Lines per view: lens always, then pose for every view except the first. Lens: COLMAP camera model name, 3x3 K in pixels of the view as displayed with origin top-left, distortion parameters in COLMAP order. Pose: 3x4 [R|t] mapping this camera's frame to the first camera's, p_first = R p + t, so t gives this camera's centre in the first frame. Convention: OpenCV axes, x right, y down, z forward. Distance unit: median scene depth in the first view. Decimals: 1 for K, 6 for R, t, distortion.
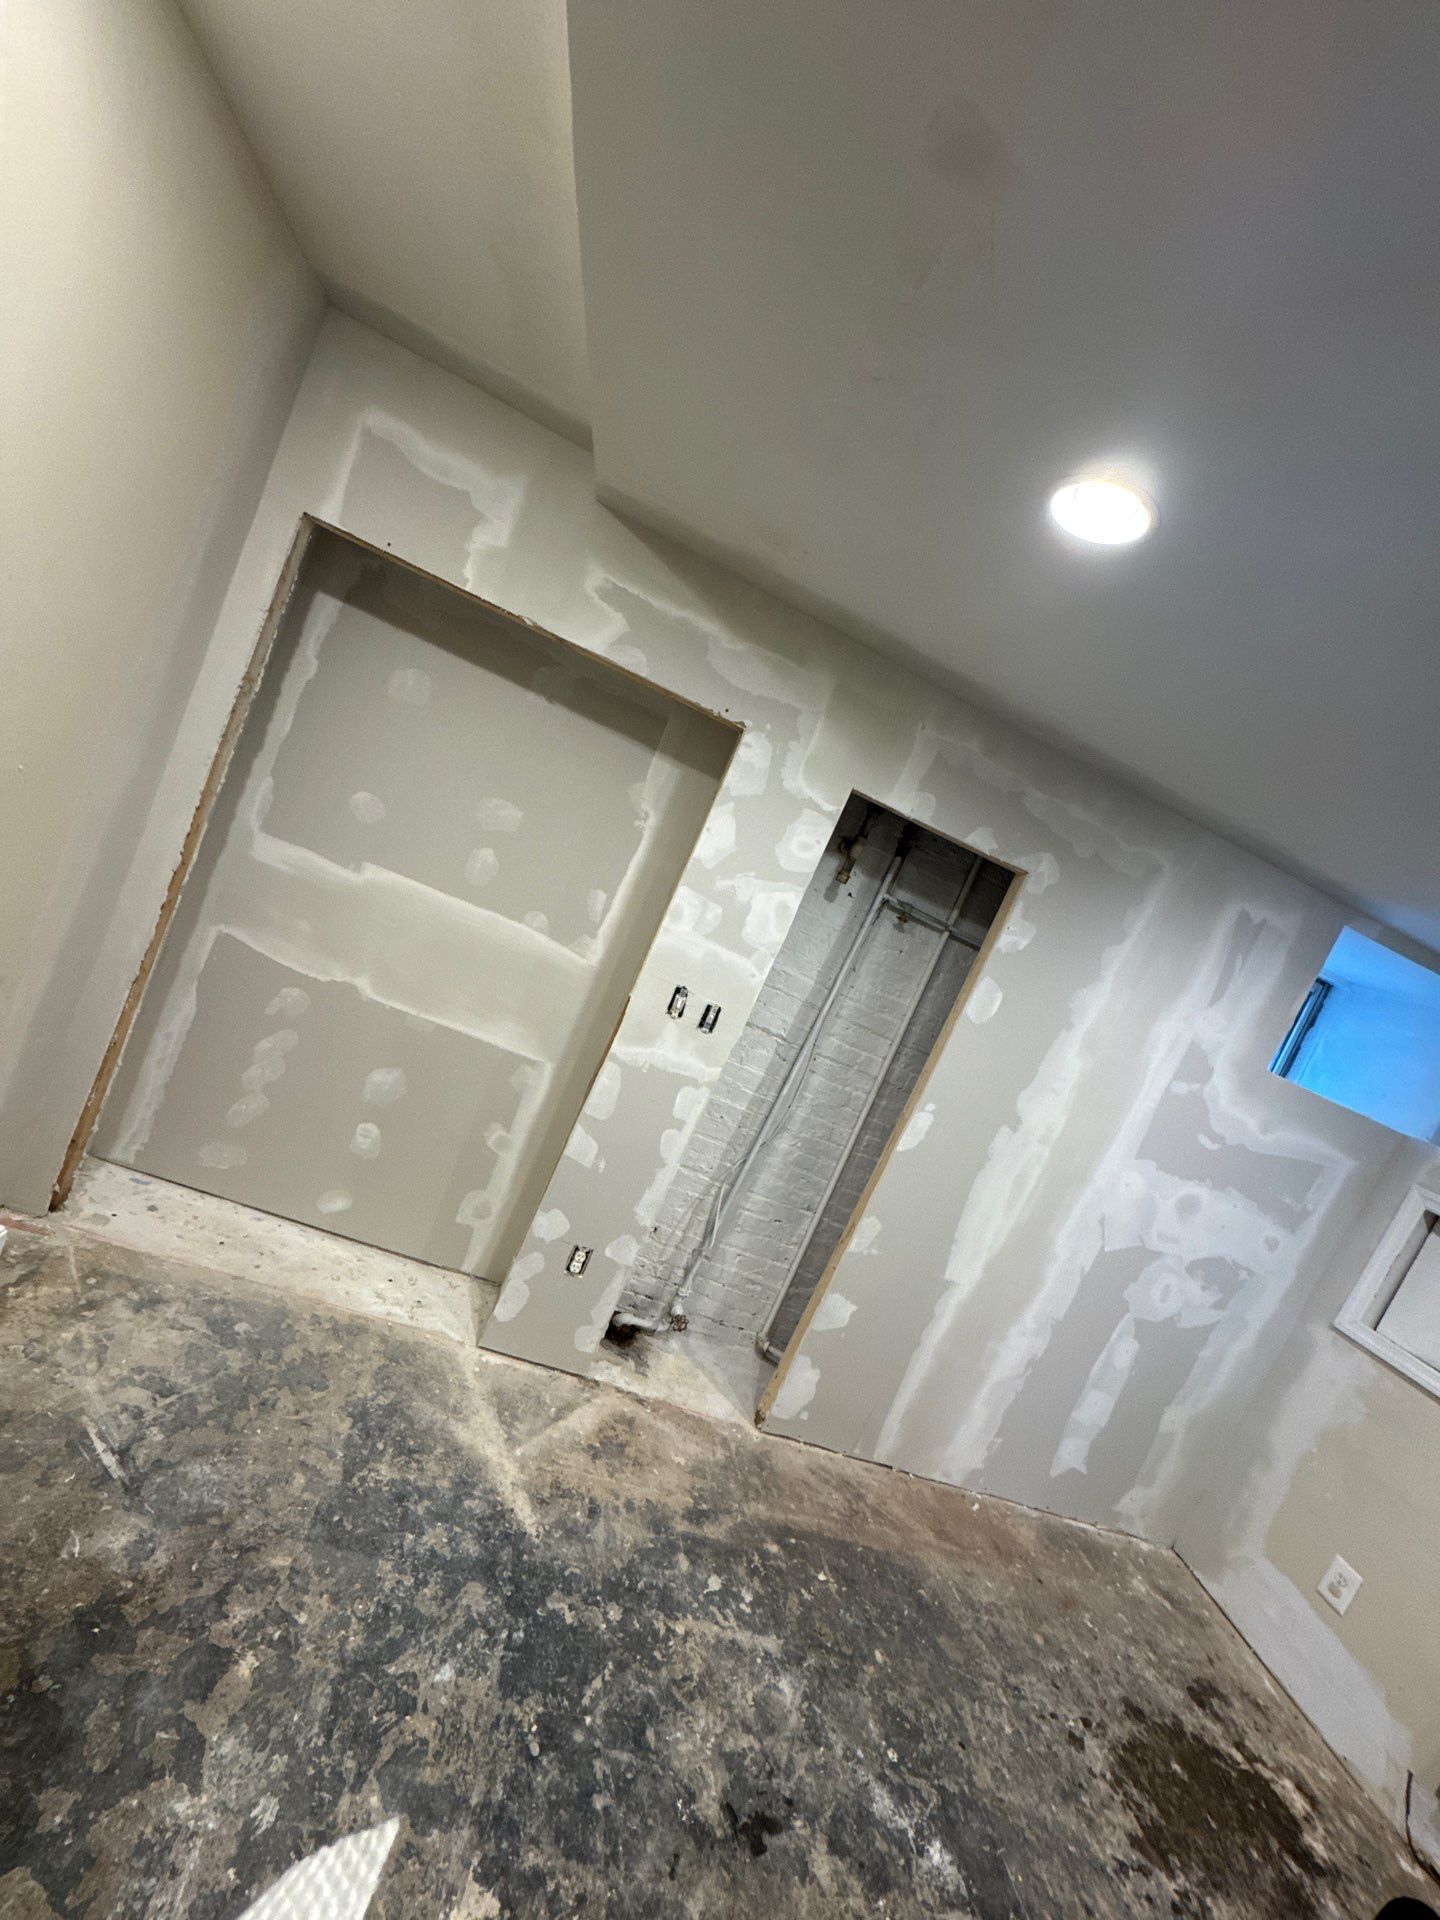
lens RADIAL K [[767.8, 0, 720.0], [0, 767.8, 960.0], [0, 0, 1]] dist [-0.001420, -0.000013]
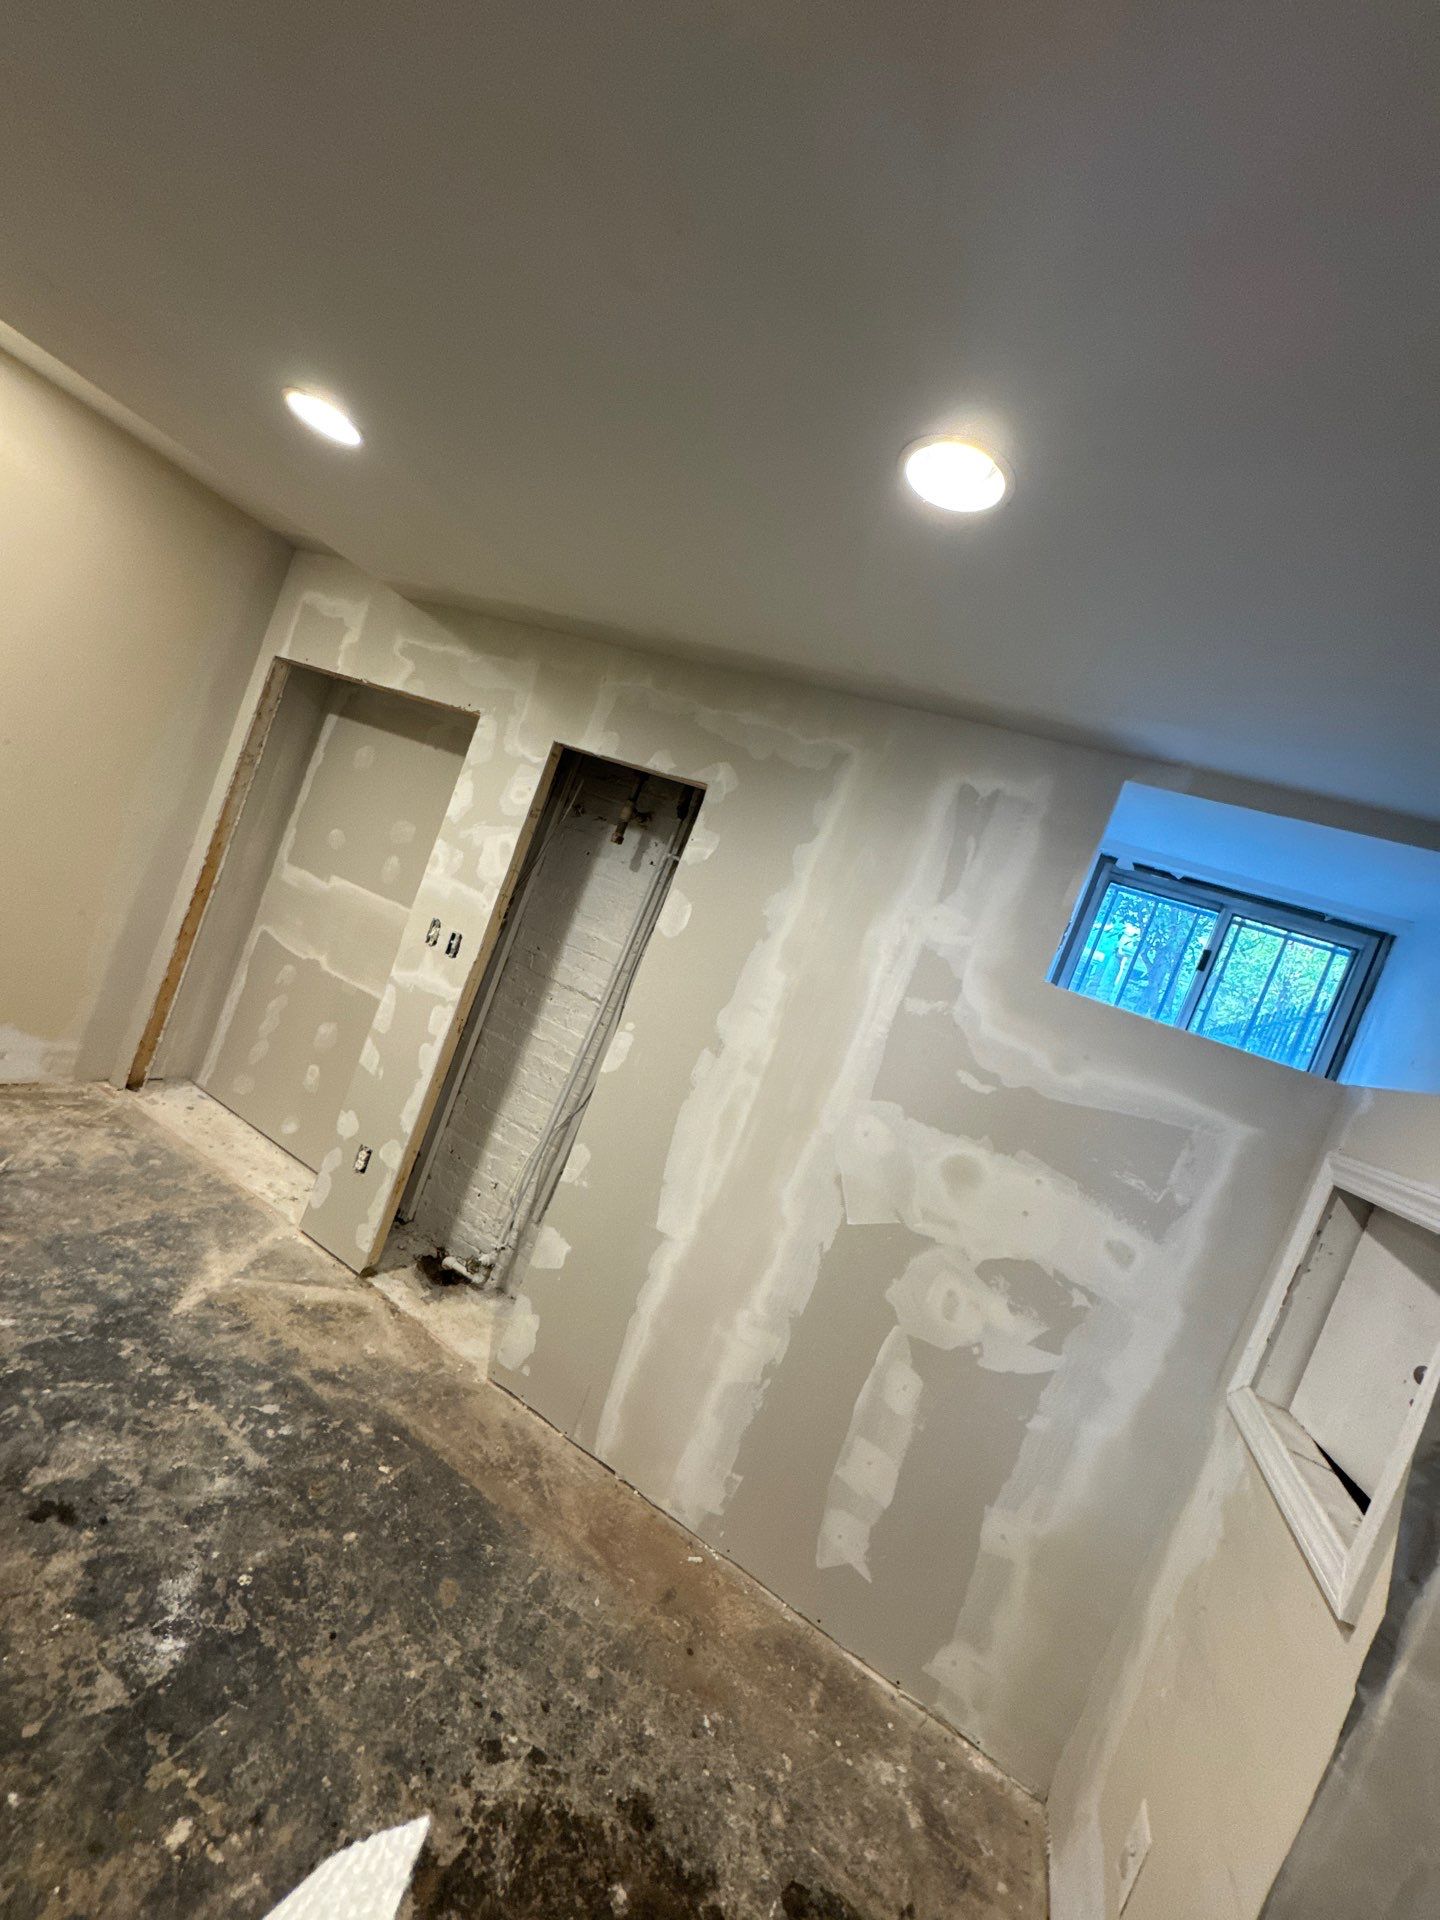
lens RADIAL K [[767.1, 0, 720.0], [0, 767.1, 960.0], [0, 0, 1]] dist [-0.003147, 0.000205]
pose [[0.852002, -0.089567, -0.515820, 0.973954], [-0.063193, 0.960460, -0.271153, 0.405516], [0.519711, 0.263619, 0.812653, 0.264310]]
